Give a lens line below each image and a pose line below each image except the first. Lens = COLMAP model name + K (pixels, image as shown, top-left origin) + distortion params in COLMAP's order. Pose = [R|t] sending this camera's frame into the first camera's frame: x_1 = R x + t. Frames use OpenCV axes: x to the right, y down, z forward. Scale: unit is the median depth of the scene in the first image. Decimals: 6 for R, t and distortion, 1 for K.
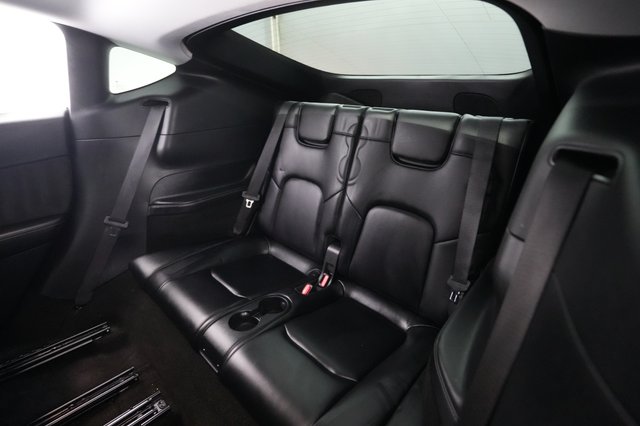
lens RADIAL K [[316.2, 0, 319.2], [0, 316.2, 212.7], [0, 0, 1]] dist [-0.002512, -0.000234]
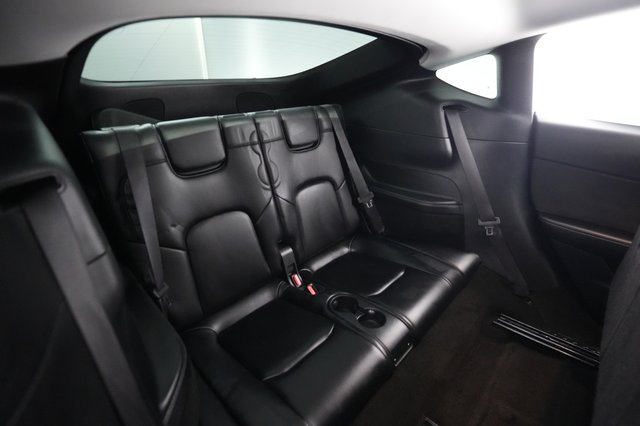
lens RADIAL K [[316.2, 0, 319.2], [0, 316.2, 213.2], [0, 0, 1]] dist [-0.002512, -0.000234]
pose [[-0.008936, -0.413554, 0.910436, -0.880627], [0.394568, 0.835138, 0.383224, -0.355347], [-0.918823, 0.362654, 0.155712, 0.728934]]
